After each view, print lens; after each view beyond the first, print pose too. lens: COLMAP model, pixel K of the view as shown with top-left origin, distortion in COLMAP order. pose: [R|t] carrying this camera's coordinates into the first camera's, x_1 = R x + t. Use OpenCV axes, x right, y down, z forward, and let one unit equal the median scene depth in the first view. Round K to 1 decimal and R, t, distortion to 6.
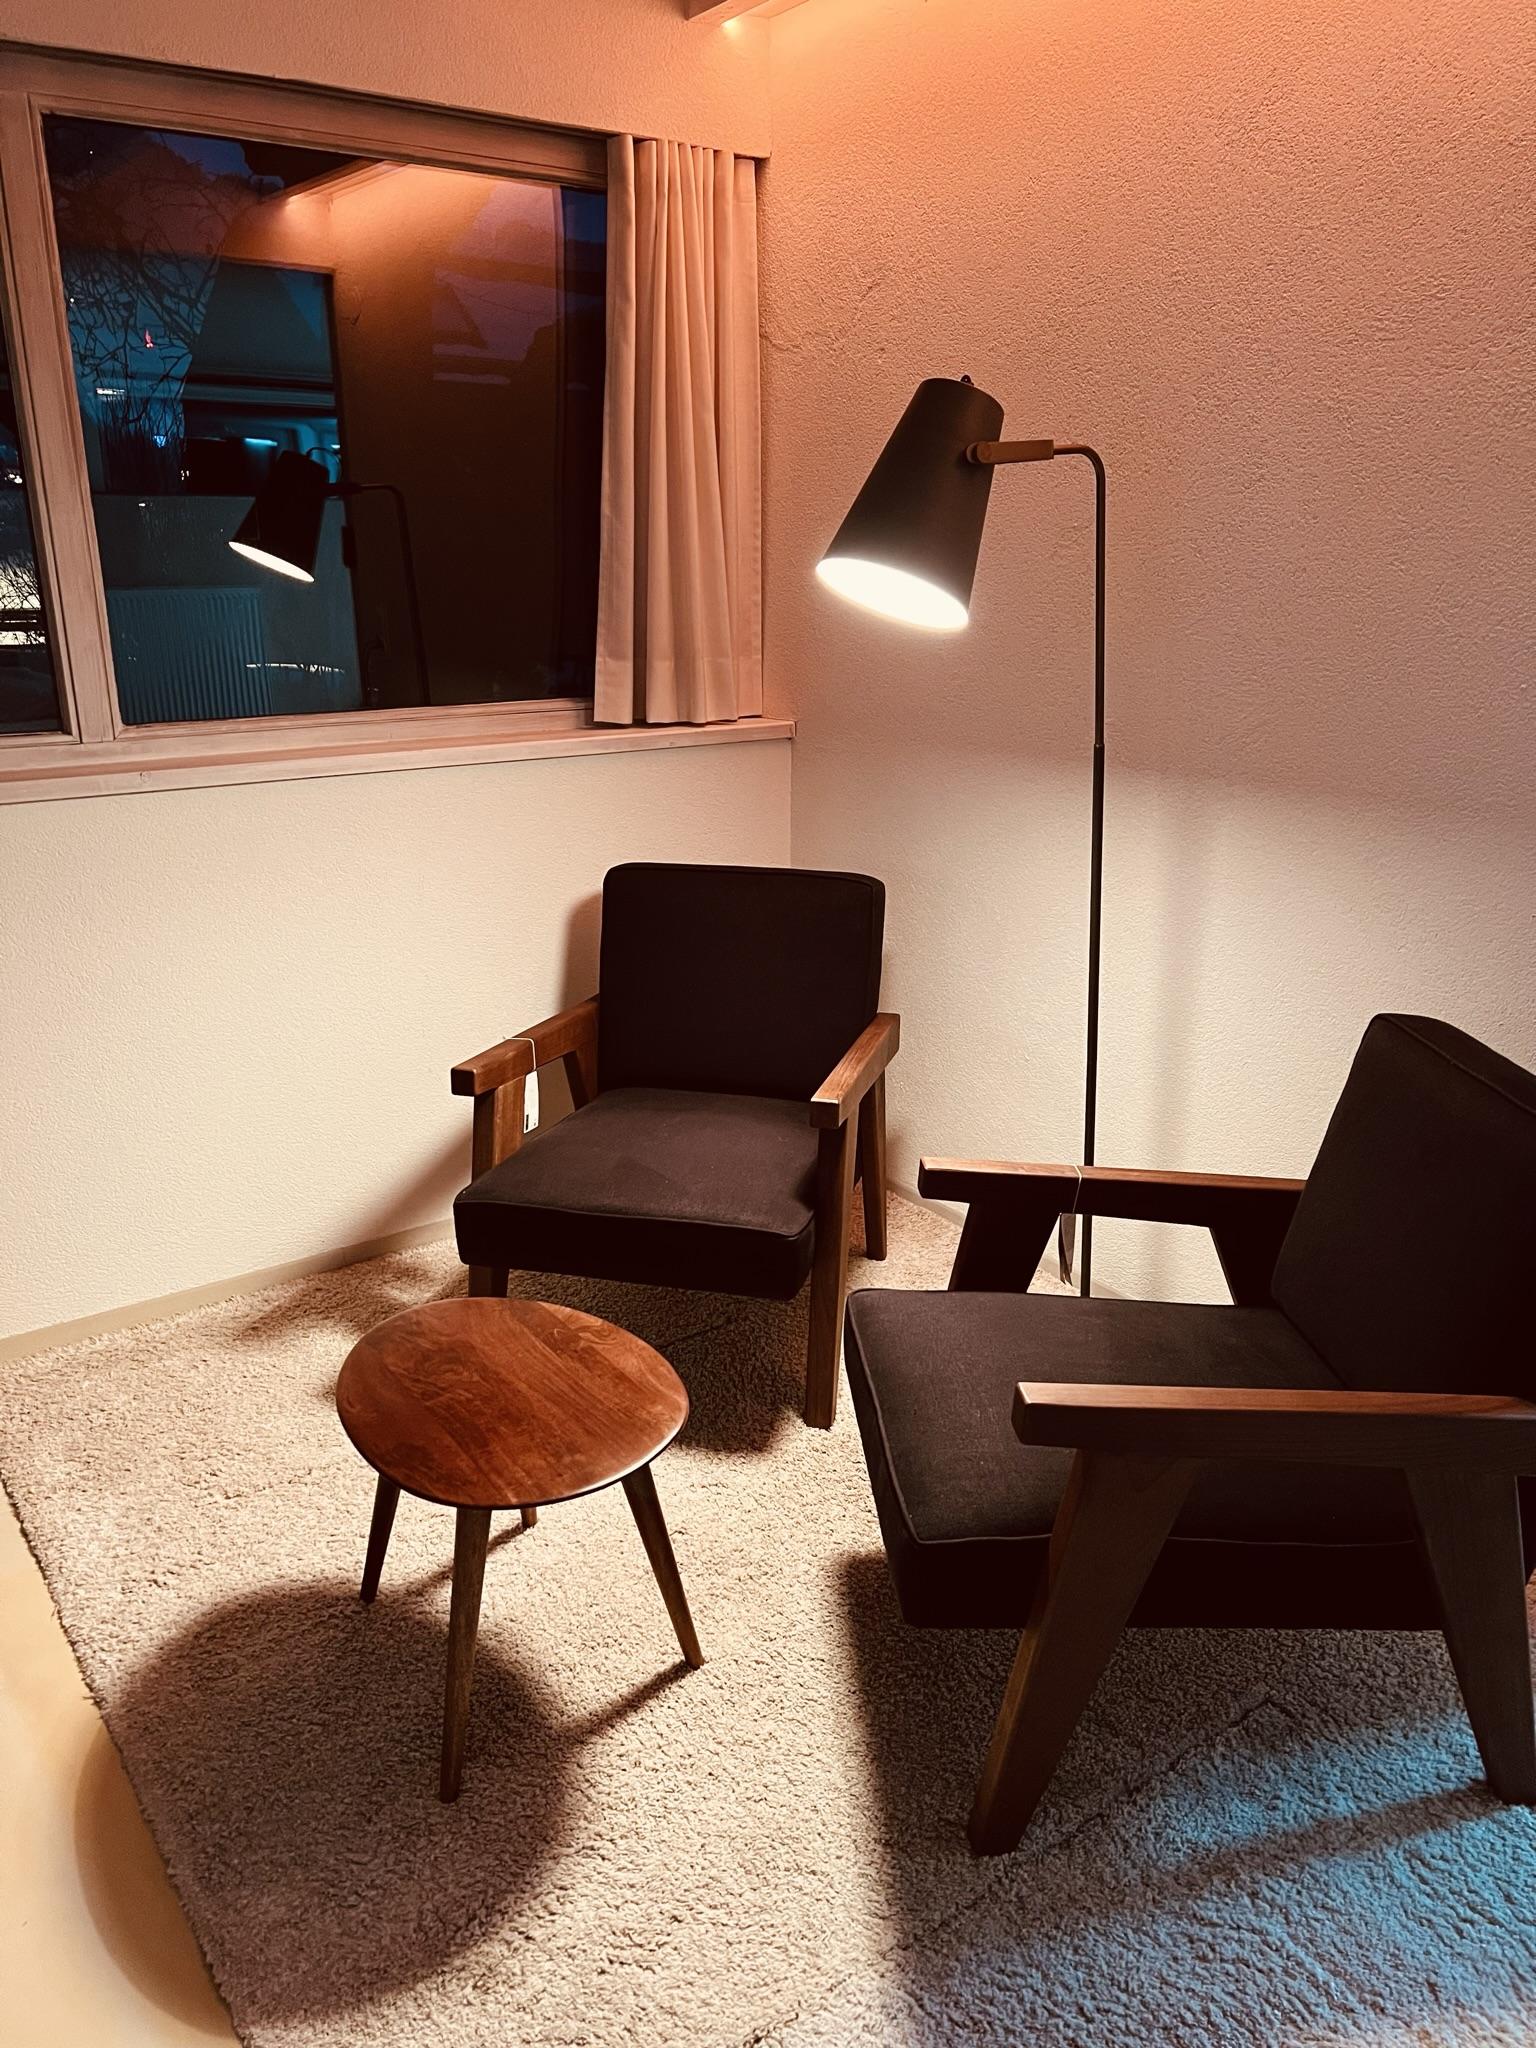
lens RADIAL K [[1563.5, 0, 765.6], [0, 1563.5, 1027.3], [0, 0, 1]] dist [0.035047, -0.039874]
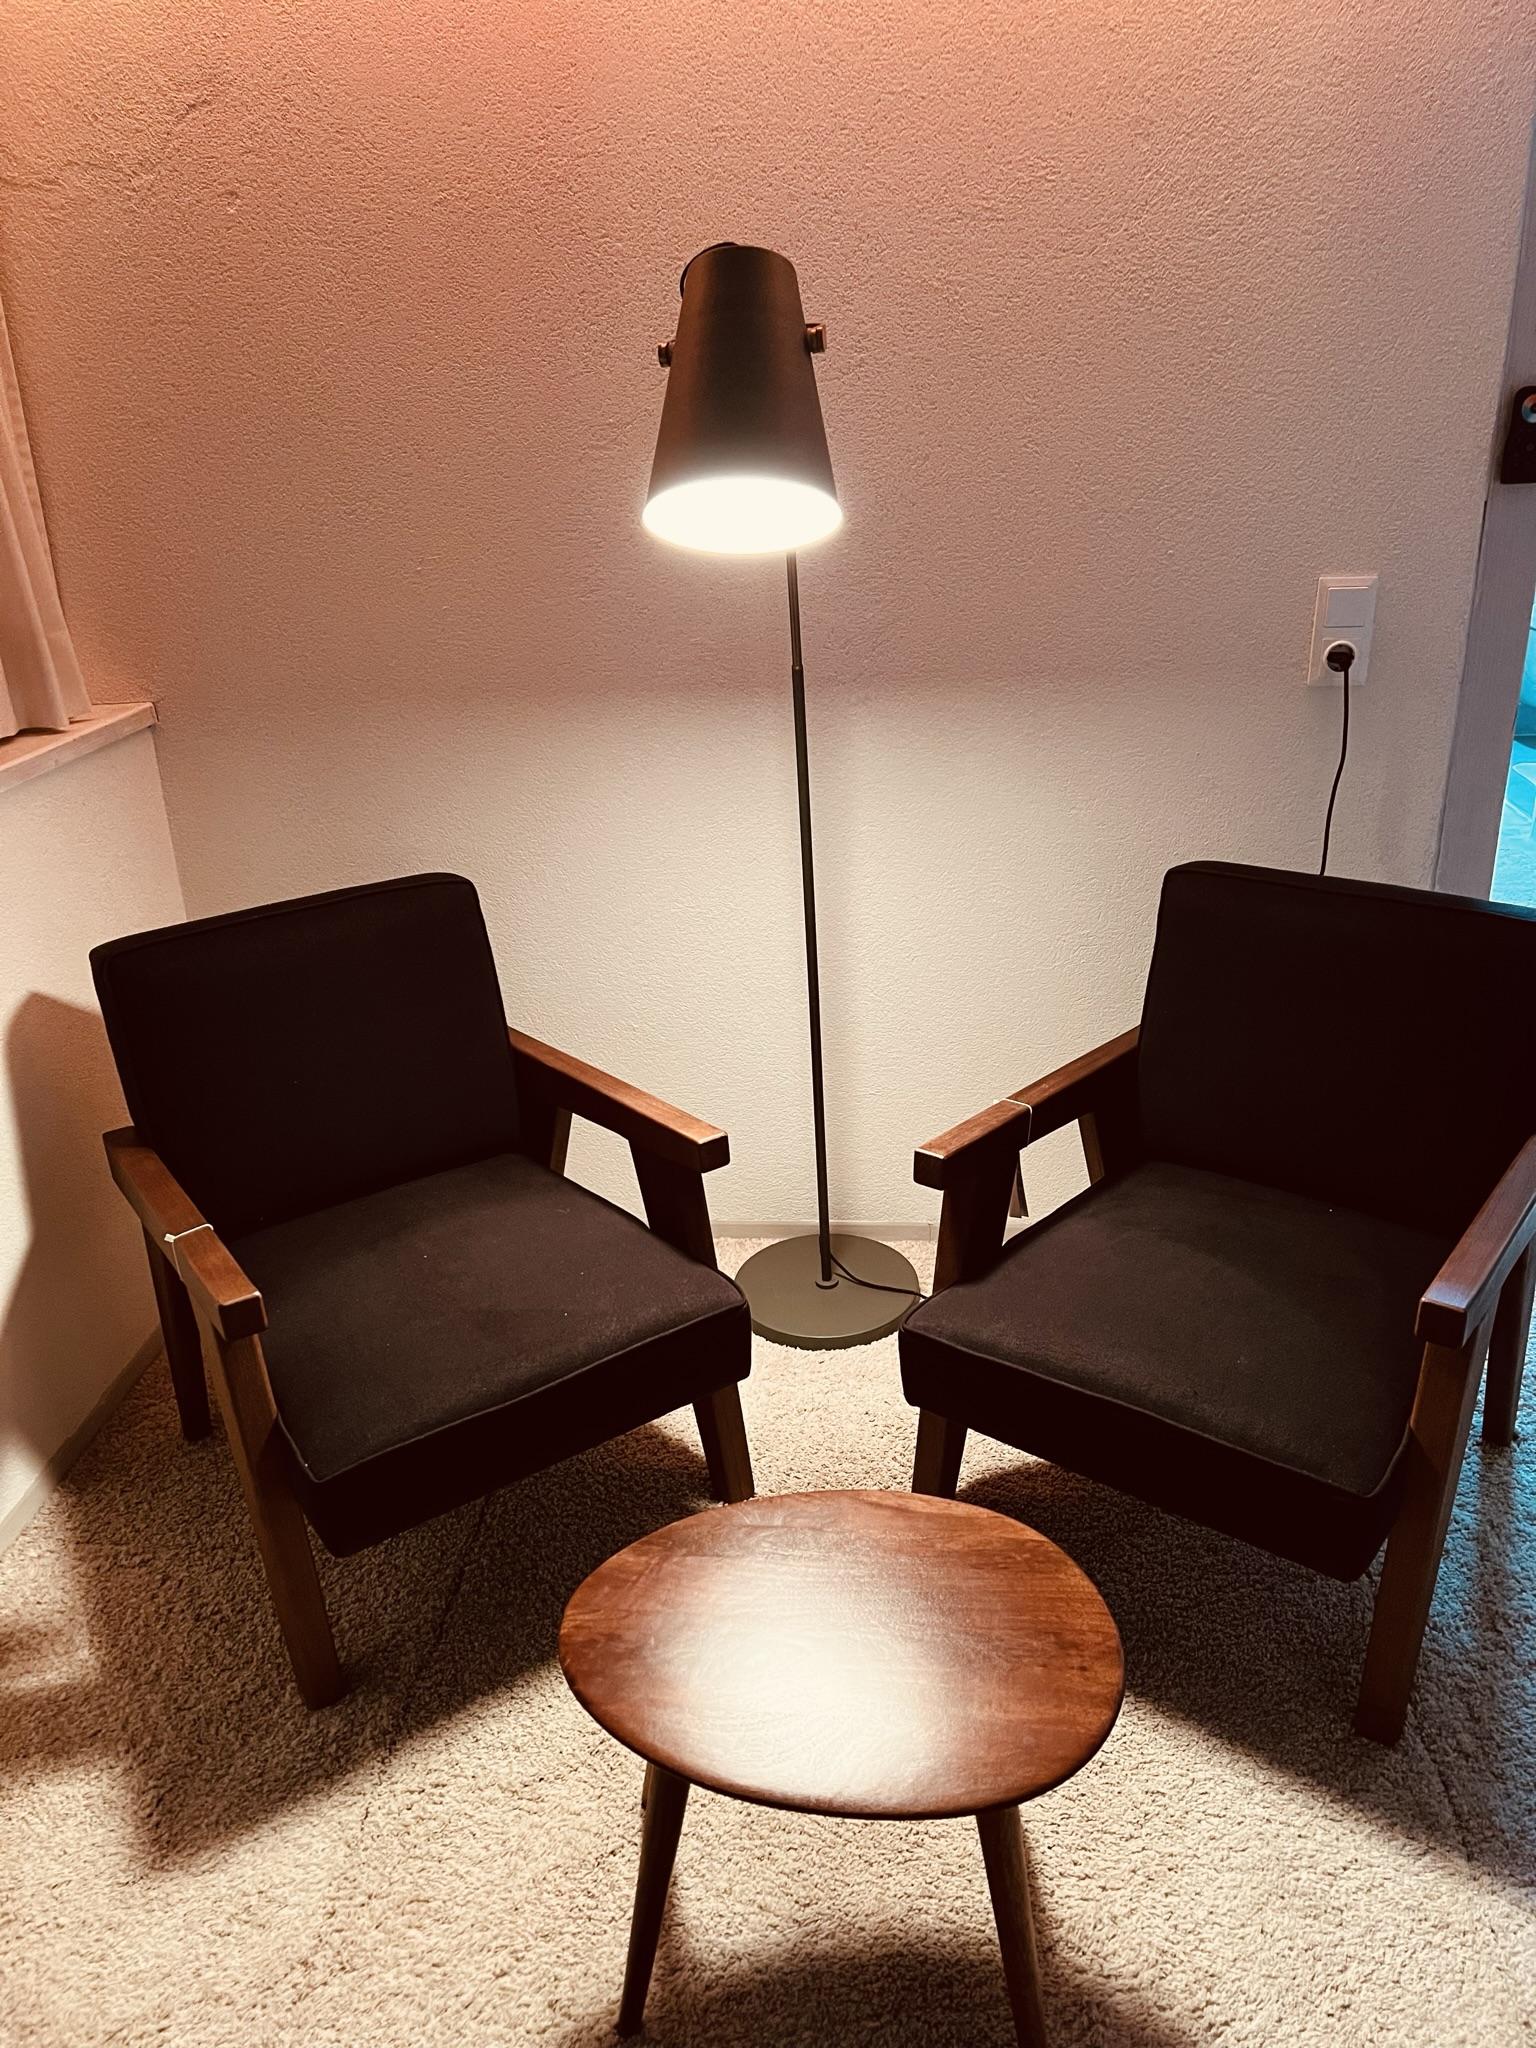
lens RADIAL K [[1563.5, 0, 769.5], [0, 1563.5, 1037.0], [0, 0, 1]] dist [0.035047, -0.039874]
pose [[0.650956, -0.315182, 0.690591, -0.534369], [0.262285, 0.947088, 0.185014, -0.161375], [-0.712364, 0.060696, 0.699180, 0.418773]]
